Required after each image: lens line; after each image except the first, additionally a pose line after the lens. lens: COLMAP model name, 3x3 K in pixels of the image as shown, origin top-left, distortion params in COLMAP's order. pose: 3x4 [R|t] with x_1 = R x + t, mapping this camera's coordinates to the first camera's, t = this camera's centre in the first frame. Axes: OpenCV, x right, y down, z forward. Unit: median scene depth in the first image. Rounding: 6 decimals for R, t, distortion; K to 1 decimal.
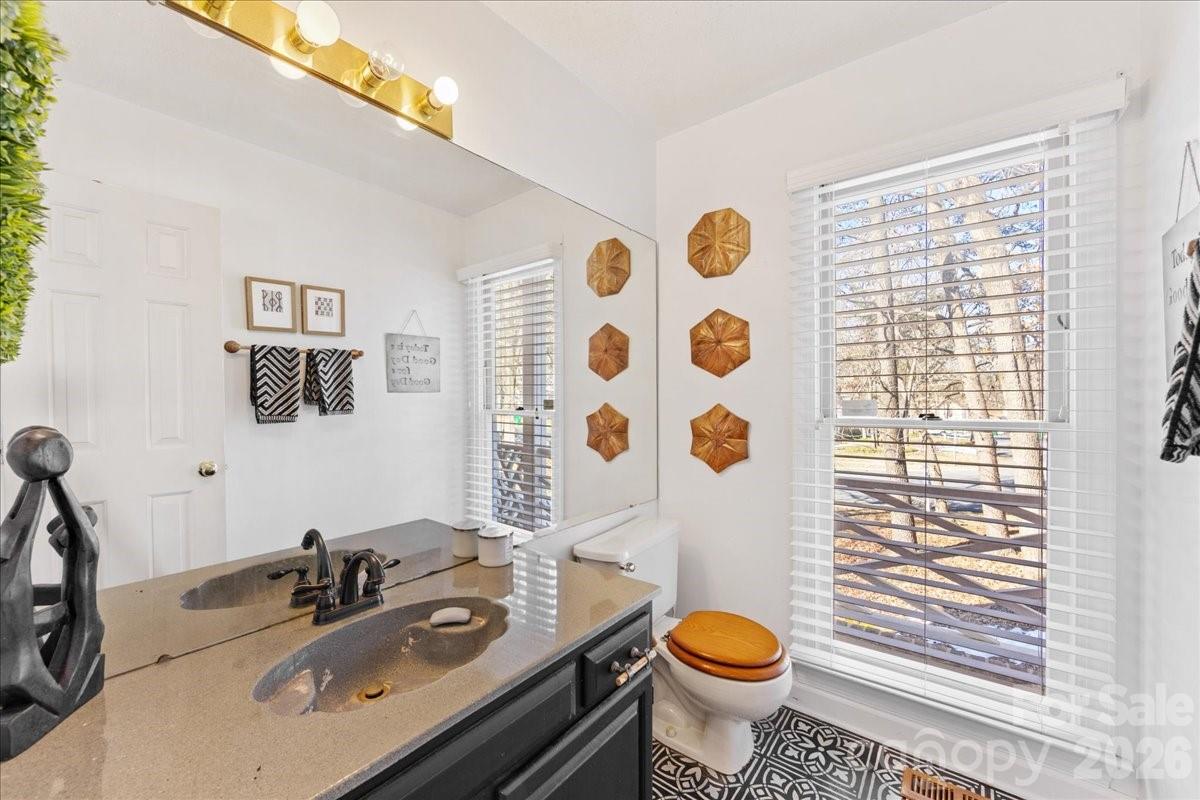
lens RADIAL K [[473.6, 0, 599.8], [0, 473.6, 394.3], [0, 0, 1]] dist [-0.001159, -0.000100]
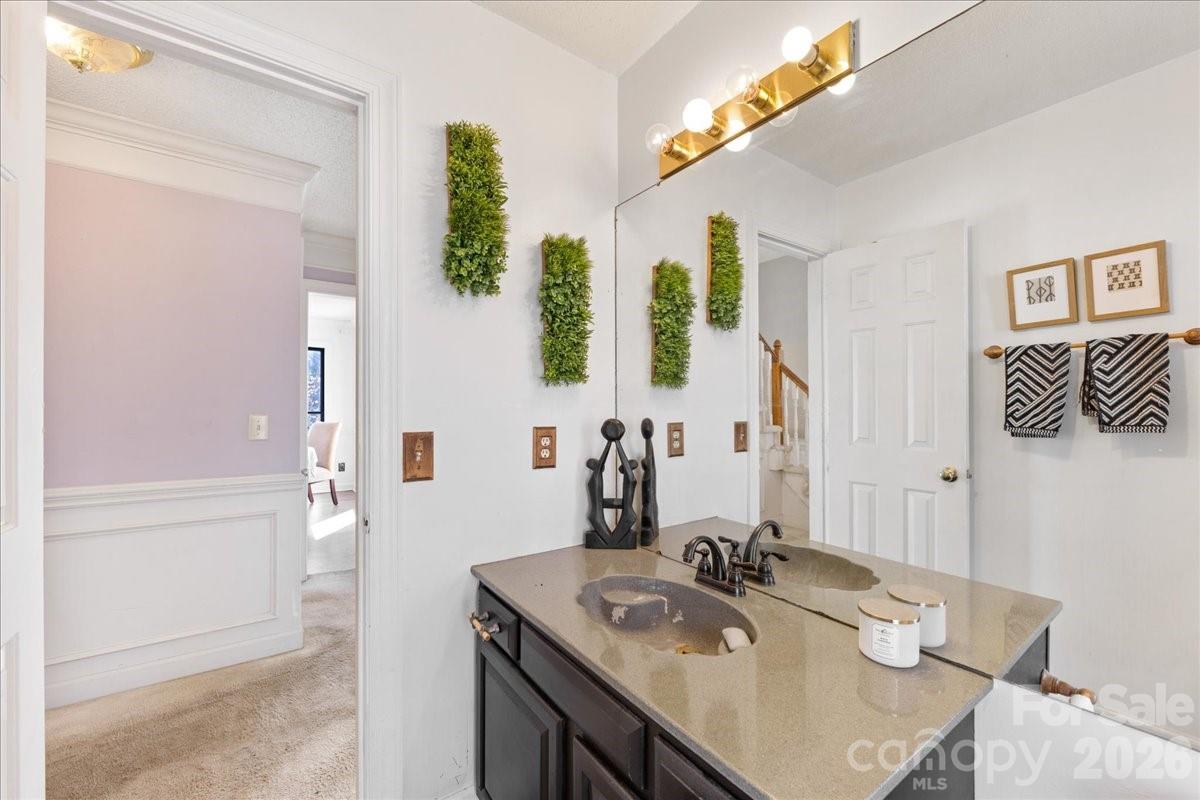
lens RADIAL K [[473.6, 0, 599.8], [0, 473.6, 409.1], [0, 0, 1]] dist [-0.001159, -0.000100]
pose [[-0.265171, 0.008399, -0.964165, 0.316250], [0.002830, 0.999965, 0.007933, 0.002740], [0.964197, -0.000625, -0.265185, 0.476059]]
